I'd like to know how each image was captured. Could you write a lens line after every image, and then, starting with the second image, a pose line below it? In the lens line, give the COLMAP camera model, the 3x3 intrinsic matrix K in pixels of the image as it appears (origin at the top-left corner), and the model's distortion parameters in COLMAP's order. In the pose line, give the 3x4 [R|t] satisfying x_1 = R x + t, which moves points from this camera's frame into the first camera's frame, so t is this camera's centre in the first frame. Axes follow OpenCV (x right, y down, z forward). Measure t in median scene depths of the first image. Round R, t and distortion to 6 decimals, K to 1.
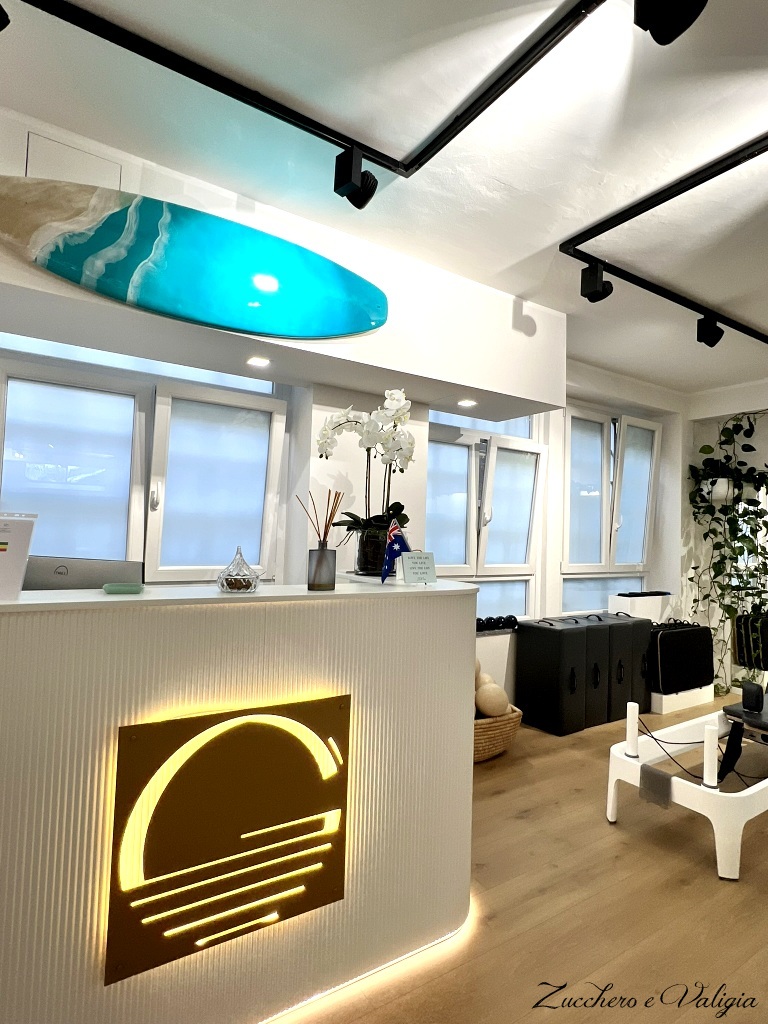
lens RADIAL K [[544.6, 0, 382.1], [0, 544.6, 512.4], [0, 0, 1]] dist [0.001135, -0.000200]
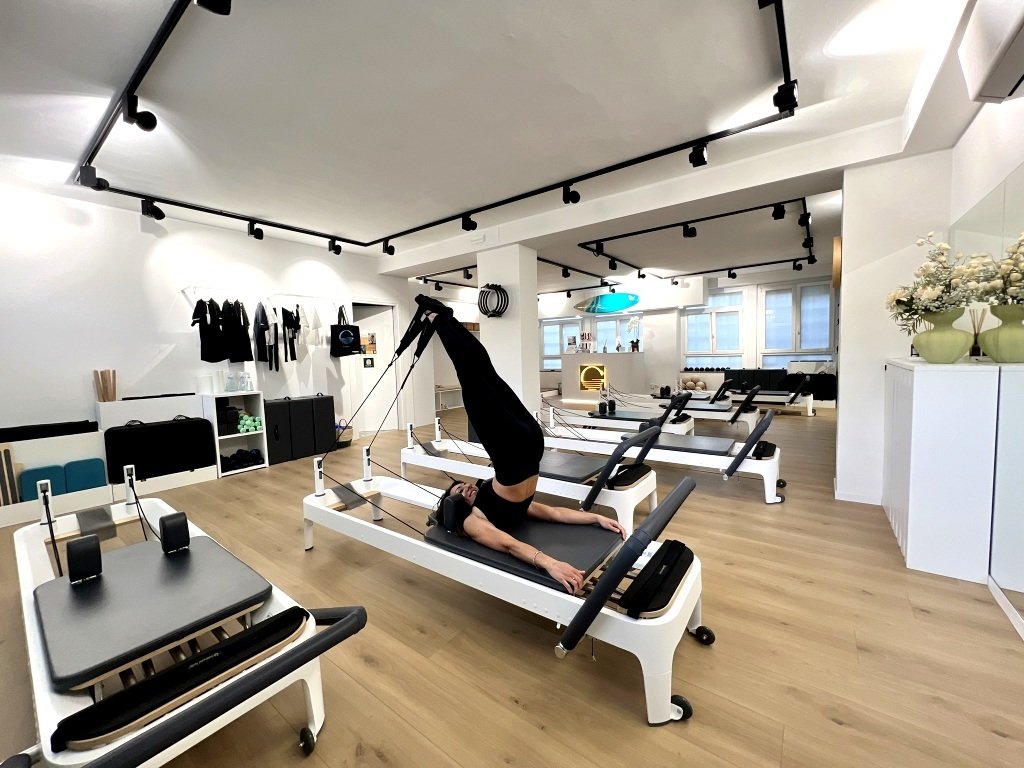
lens RADIAL K [[409.5, 0, 512.3], [0, 409.5, 383.3], [0, 0, 1]] dist [-0.000069, -0.000003]
pose [[0.357152, 0.016288, -0.933904, 5.034074], [0.070056, 0.996565, 0.044172, 0.244649], [0.931415, -0.081202, 0.354784, -2.363850]]
